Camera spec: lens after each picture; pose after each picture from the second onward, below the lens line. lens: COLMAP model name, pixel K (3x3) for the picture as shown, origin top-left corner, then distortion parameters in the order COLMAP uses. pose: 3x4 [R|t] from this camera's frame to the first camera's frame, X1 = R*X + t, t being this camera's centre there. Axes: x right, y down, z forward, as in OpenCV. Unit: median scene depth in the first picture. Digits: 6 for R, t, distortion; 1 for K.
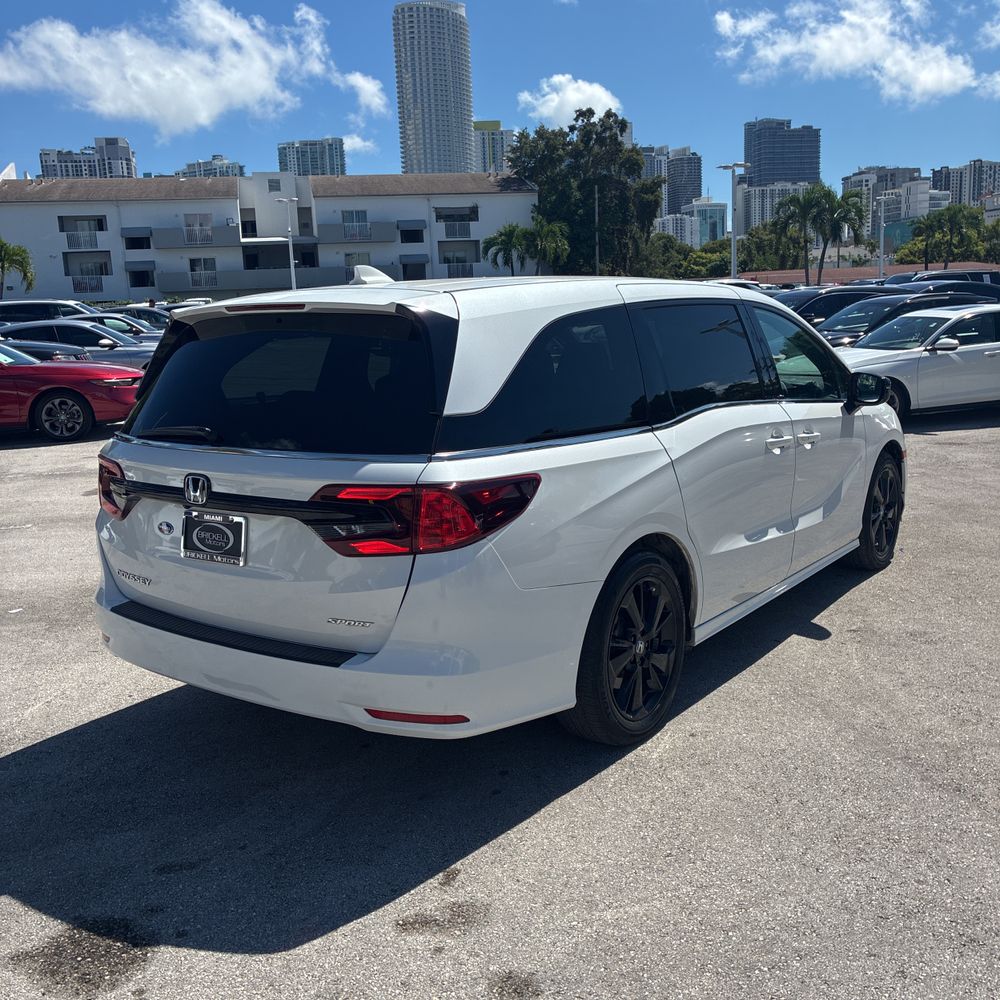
lens RADIAL K [[1003.8, 0, 500.0], [0, 1003.8, 502.8], [0, 0, 1]] dist [0.014209, 0.000000]
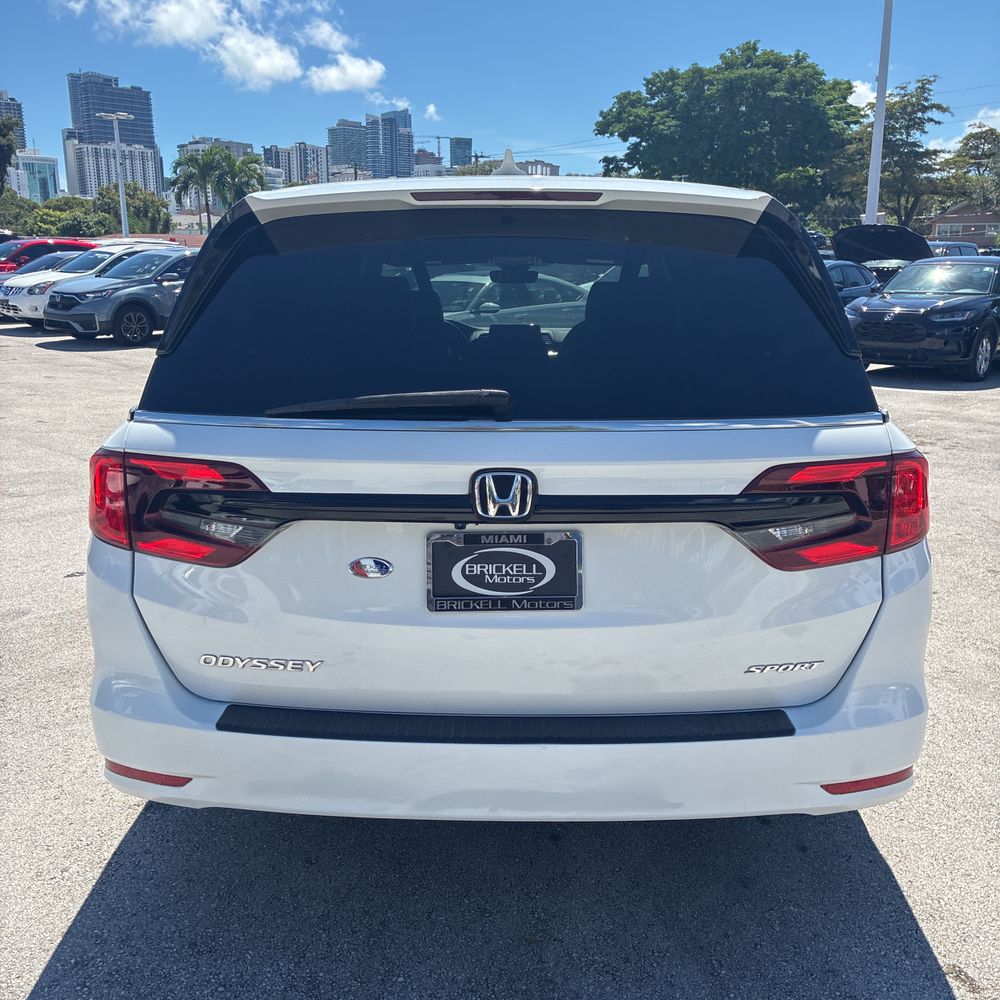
lens RADIAL K [[1003.8, 0, 495.7], [0, 1003.8, 499.2], [0, 0, 1]] dist [0.014209, 0.000000]
pose [[0.817916, -0.092909, 0.567787, -0.588638], [0.077470, 0.995673, 0.051327, -0.037695], [-0.570098, 0.002005, 0.821574, 0.471884]]
